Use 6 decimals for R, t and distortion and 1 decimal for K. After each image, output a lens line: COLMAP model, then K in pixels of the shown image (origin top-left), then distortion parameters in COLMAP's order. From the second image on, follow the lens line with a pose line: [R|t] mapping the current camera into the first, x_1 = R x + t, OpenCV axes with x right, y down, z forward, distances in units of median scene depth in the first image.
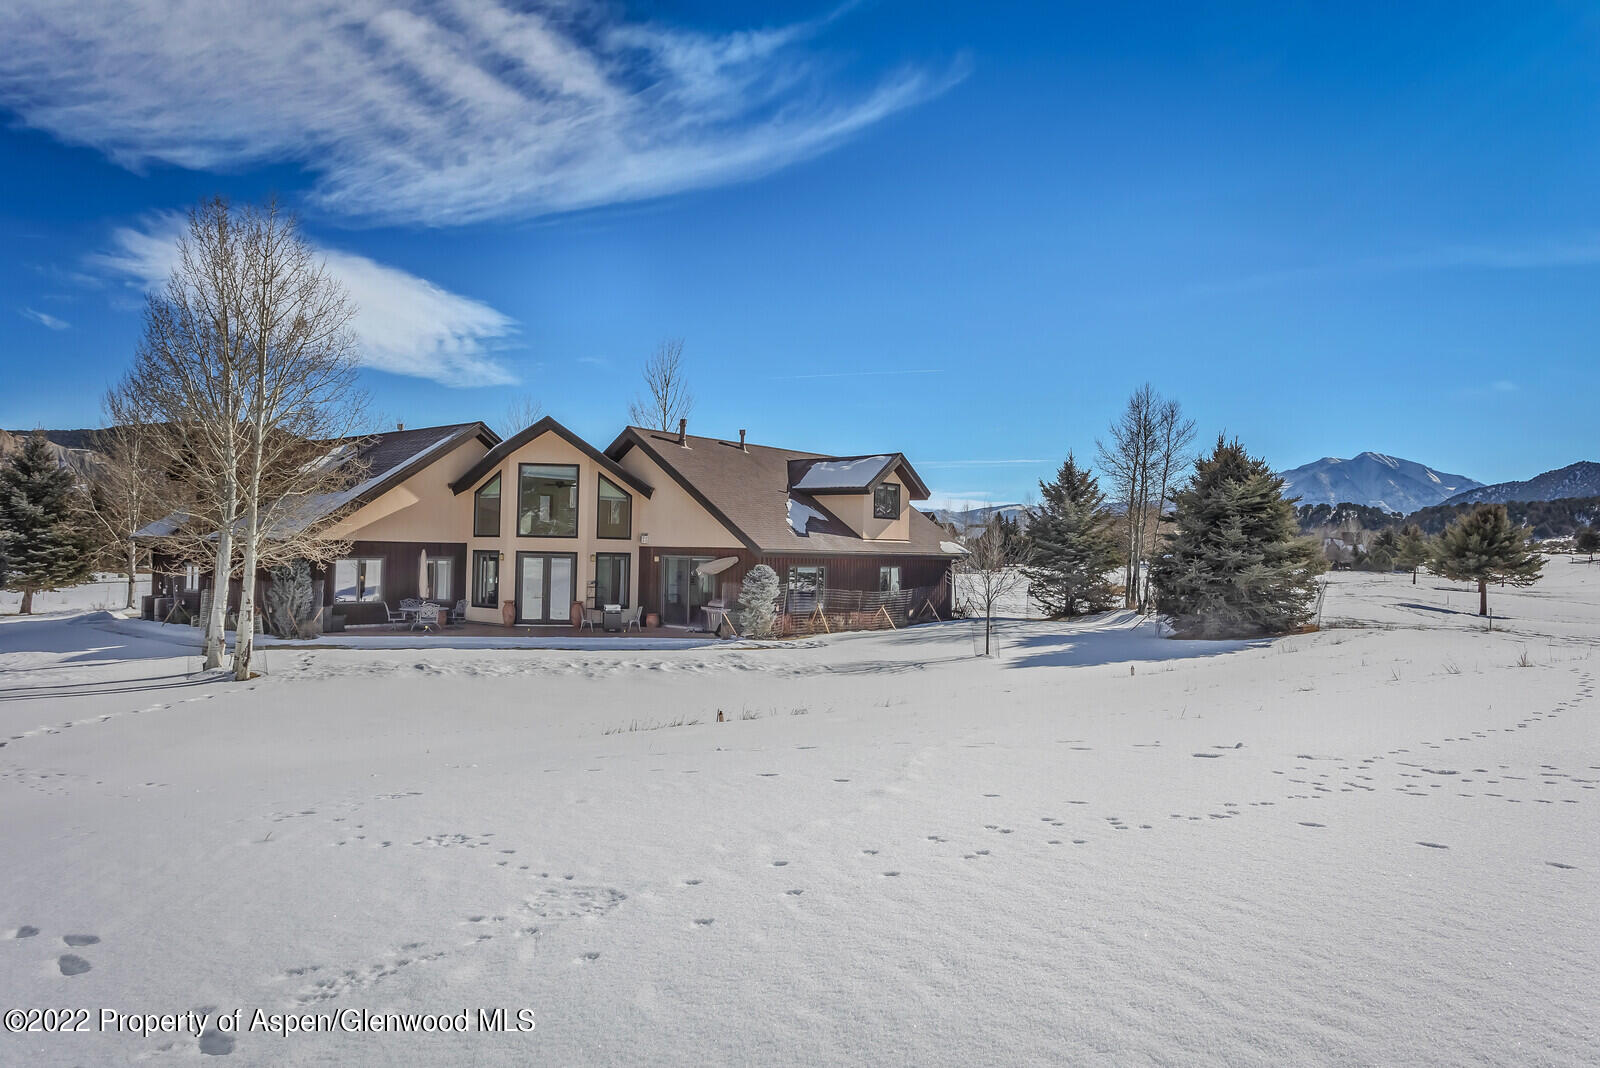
lens RADIAL K [[1009.6, 0, 793.8], [0, 1009.6, 531.8], [0, 0, 1]] dist [-0.019741, 0.012805]
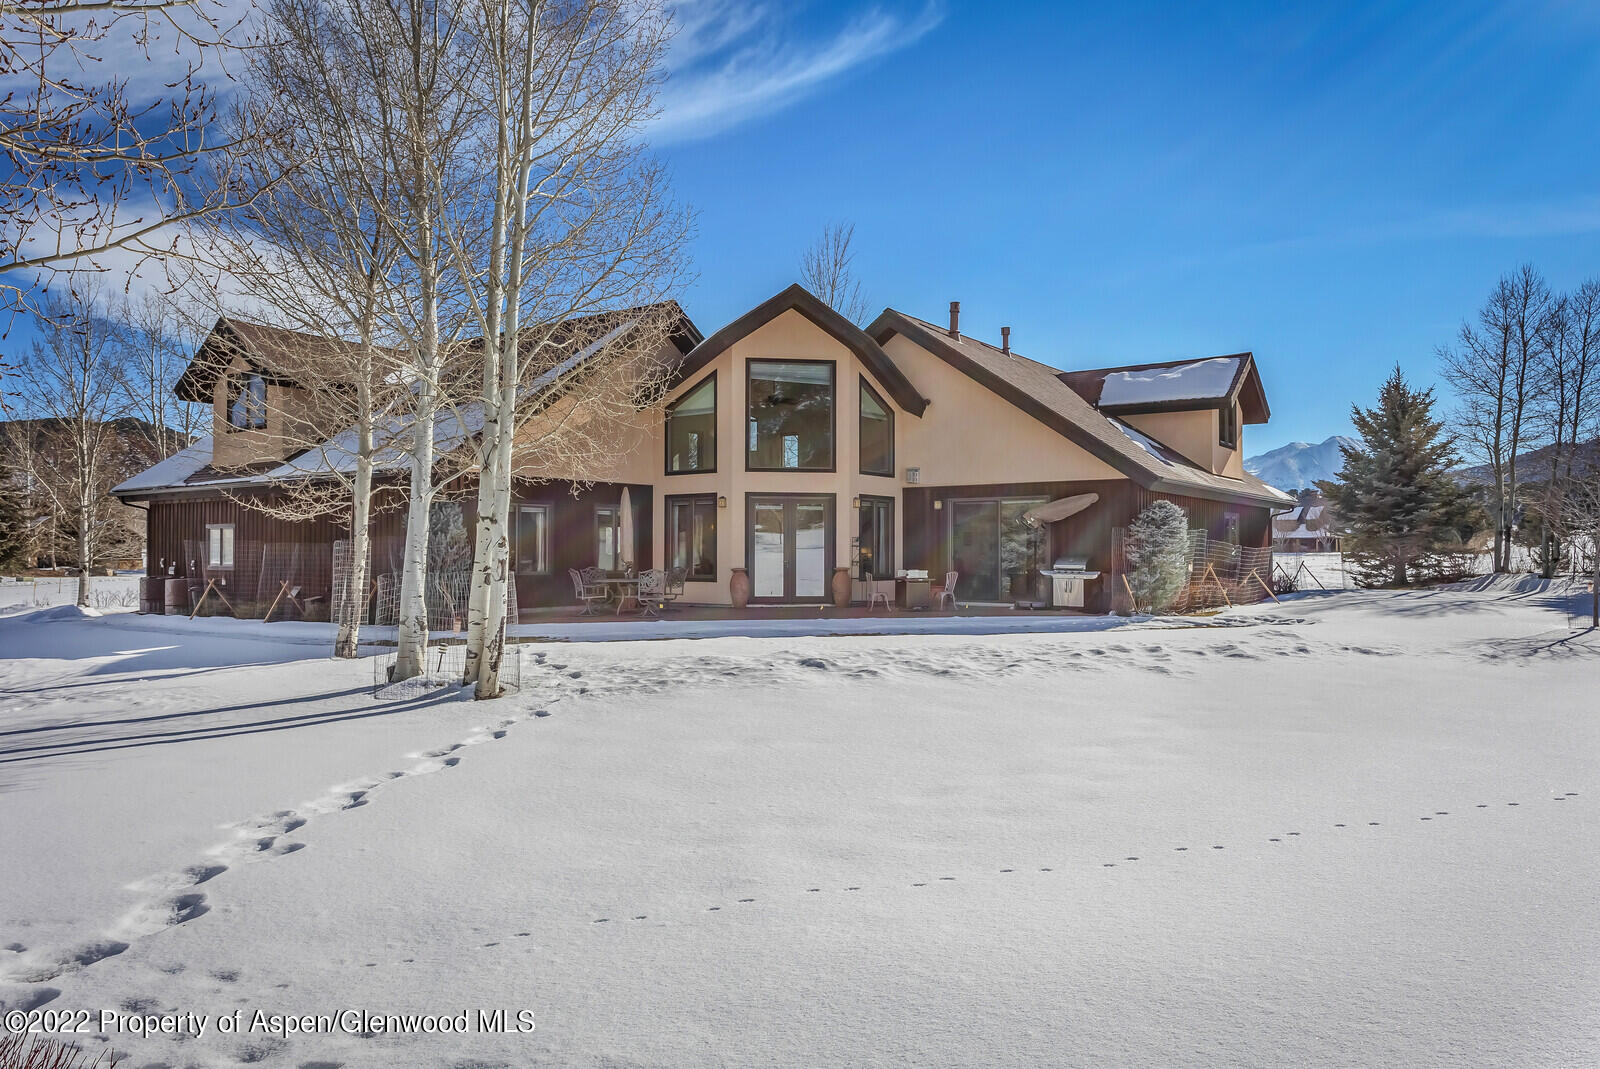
lens RADIAL K [[1084.9, 0, 815.0], [0, 1084.9, 564.5], [0, 0, 1]] dist [-0.009724, -0.007672]
pose [[0.997778, -0.019309, 0.063767, -0.273178], [0.017104, 0.999243, 0.034944, 0.041448], [-0.064394, -0.033776, 0.997353, 0.287994]]
